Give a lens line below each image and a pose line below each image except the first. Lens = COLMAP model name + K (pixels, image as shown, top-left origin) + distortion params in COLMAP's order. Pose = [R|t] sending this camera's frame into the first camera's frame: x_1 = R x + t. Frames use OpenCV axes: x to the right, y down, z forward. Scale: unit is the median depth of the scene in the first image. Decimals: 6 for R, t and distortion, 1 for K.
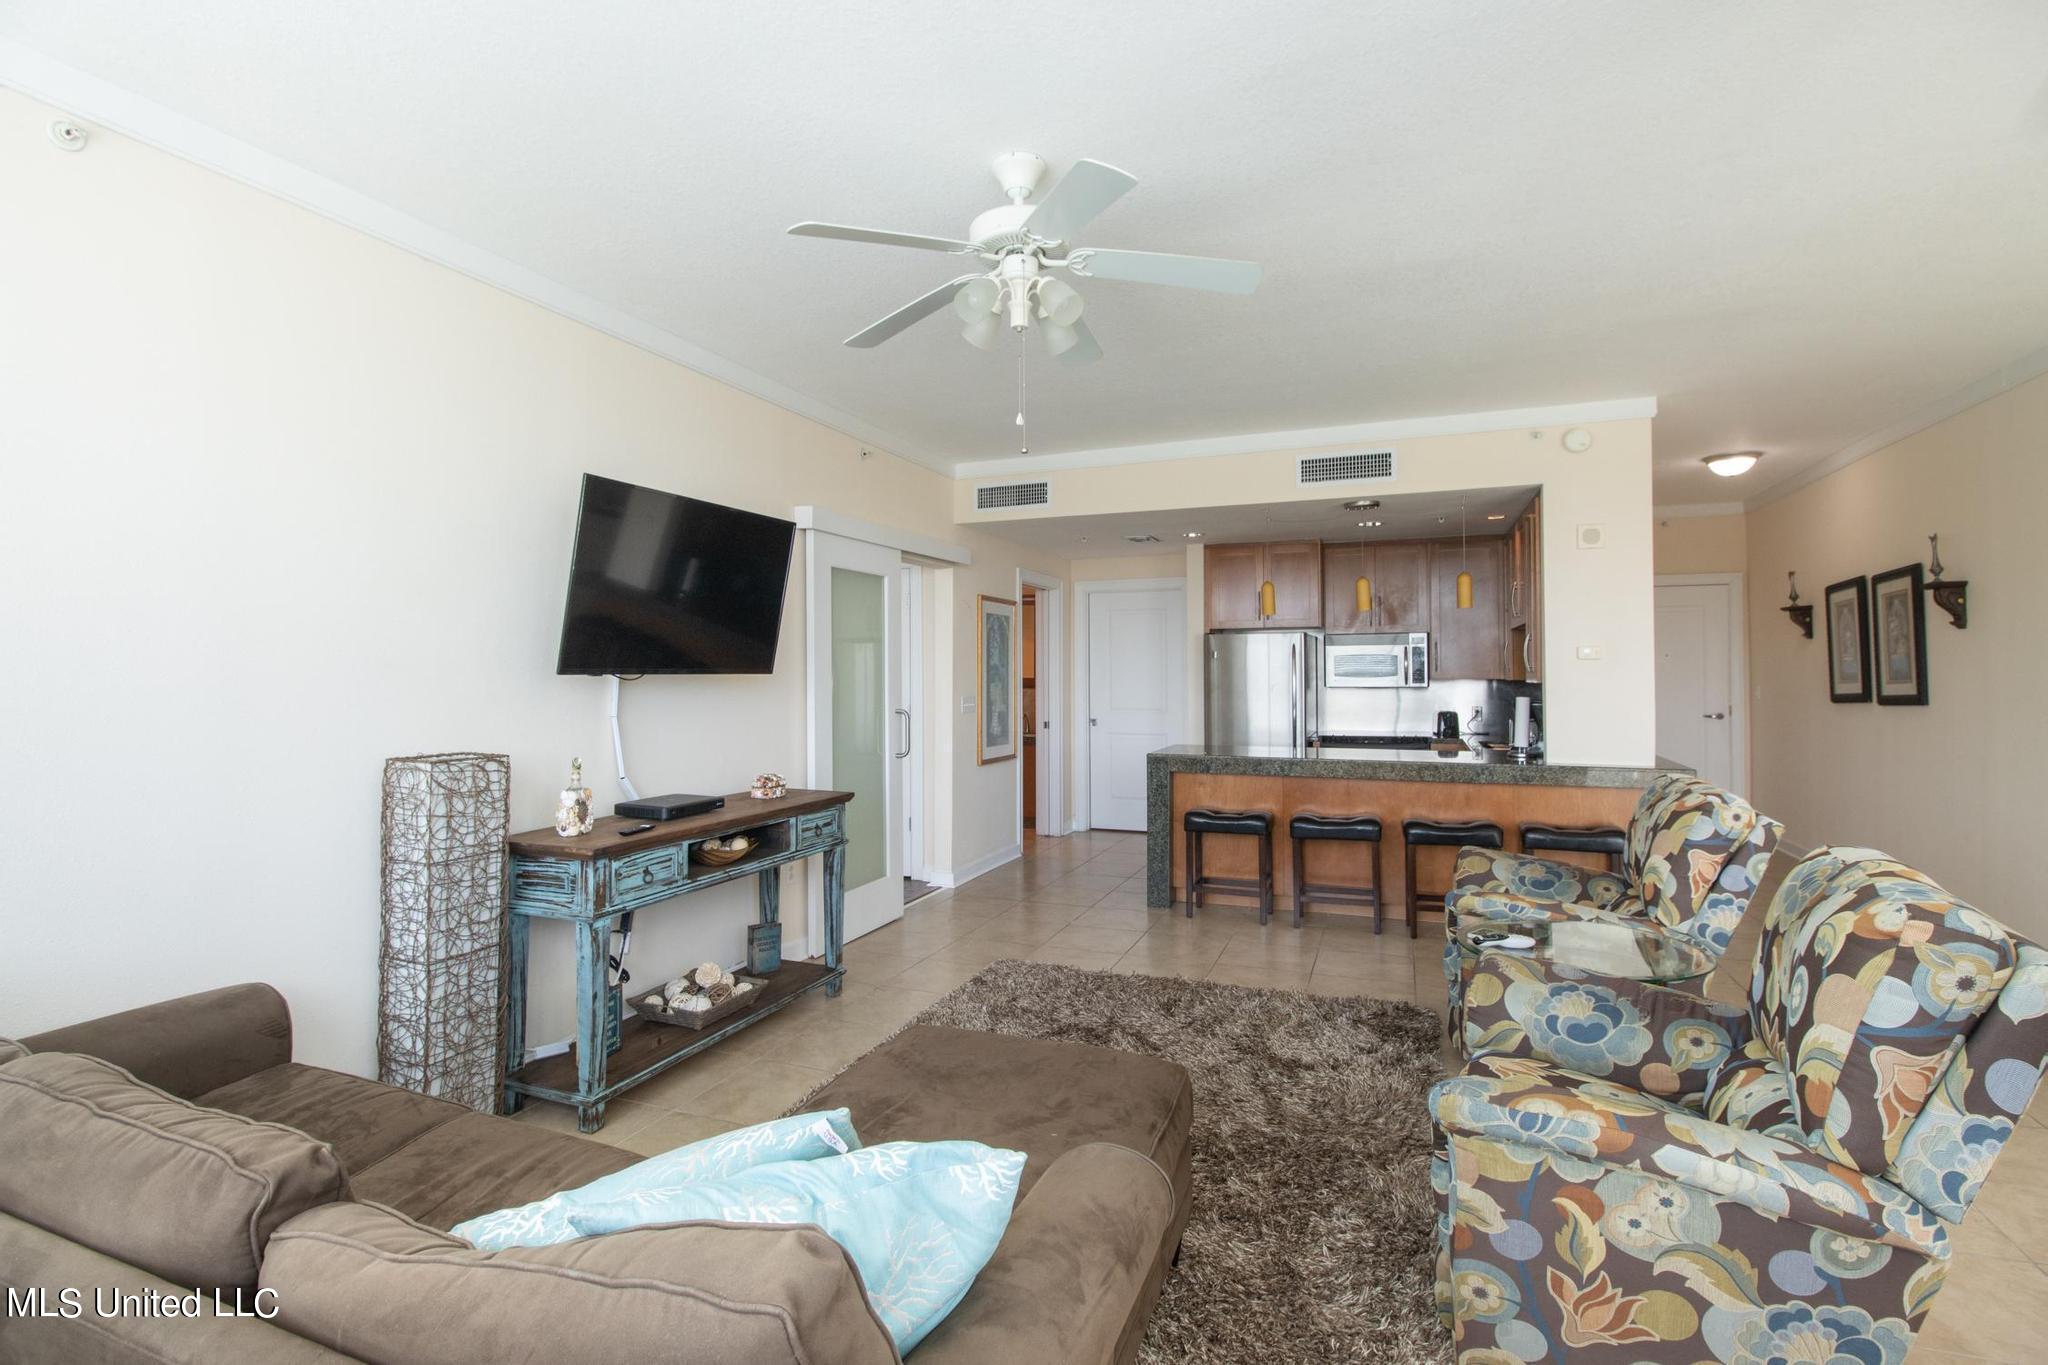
lens RADIAL K [[963.2, 0, 994.1], [0, 963.2, 686.5], [0, 0, 1]] dist [-0.003186, -0.009441]
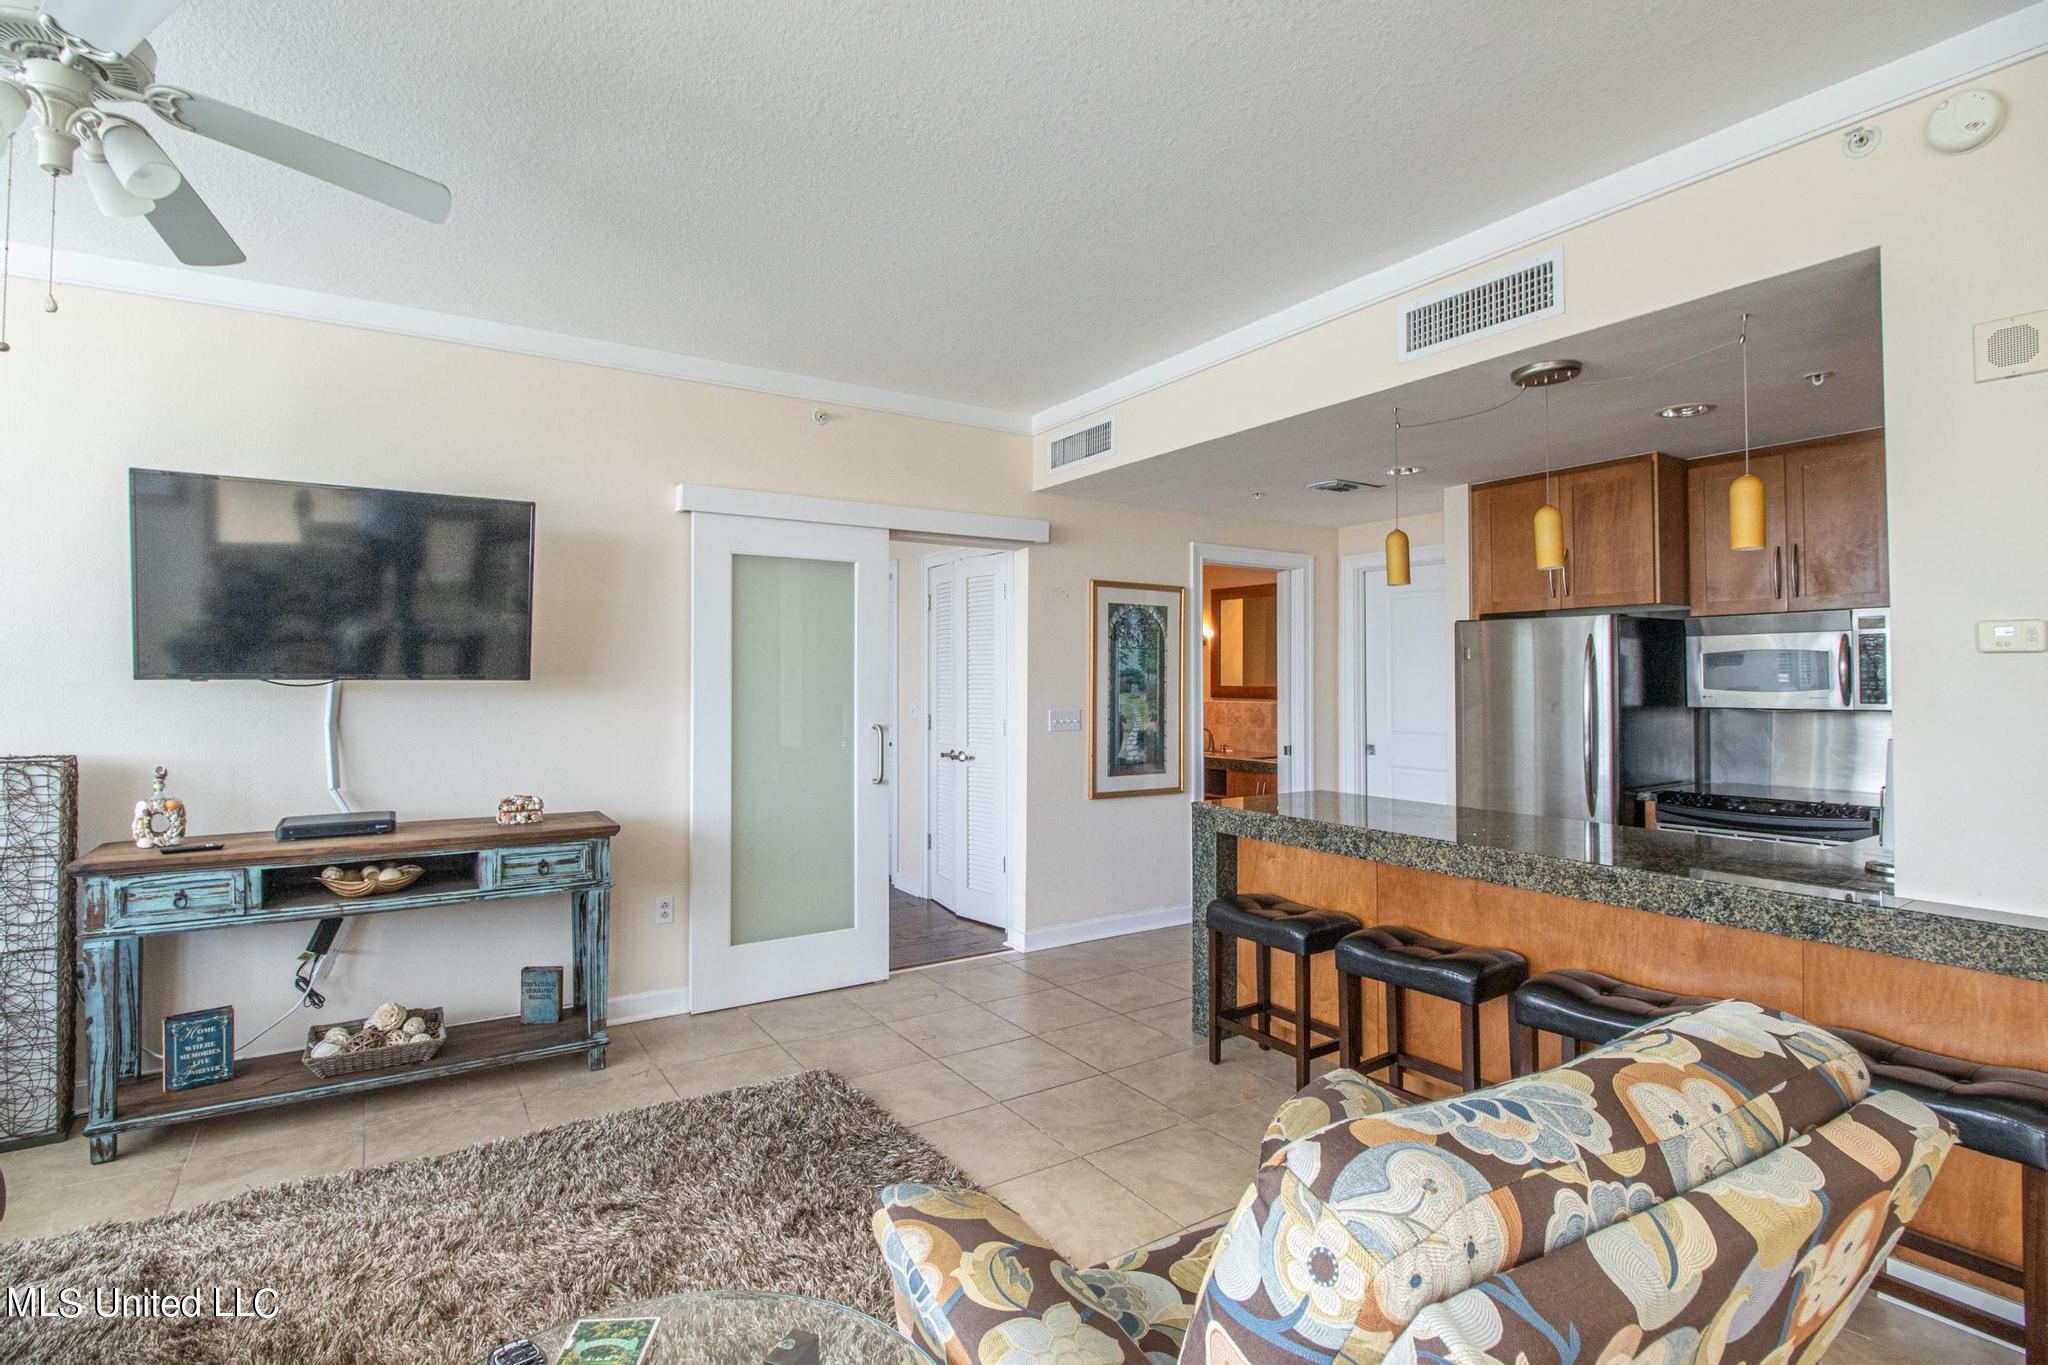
lens RADIAL K [[963.2, 0, 1019.8], [0, 963.2, 675.8], [0, 0, 1]] dist [-0.003186, -0.009441]
pose [[0.818650, 0.002140, -0.574289, 0.524178], [-0.011833, 0.999844, -0.013142, -0.009354], [0.574171, 0.017555, 0.818547, 0.455290]]
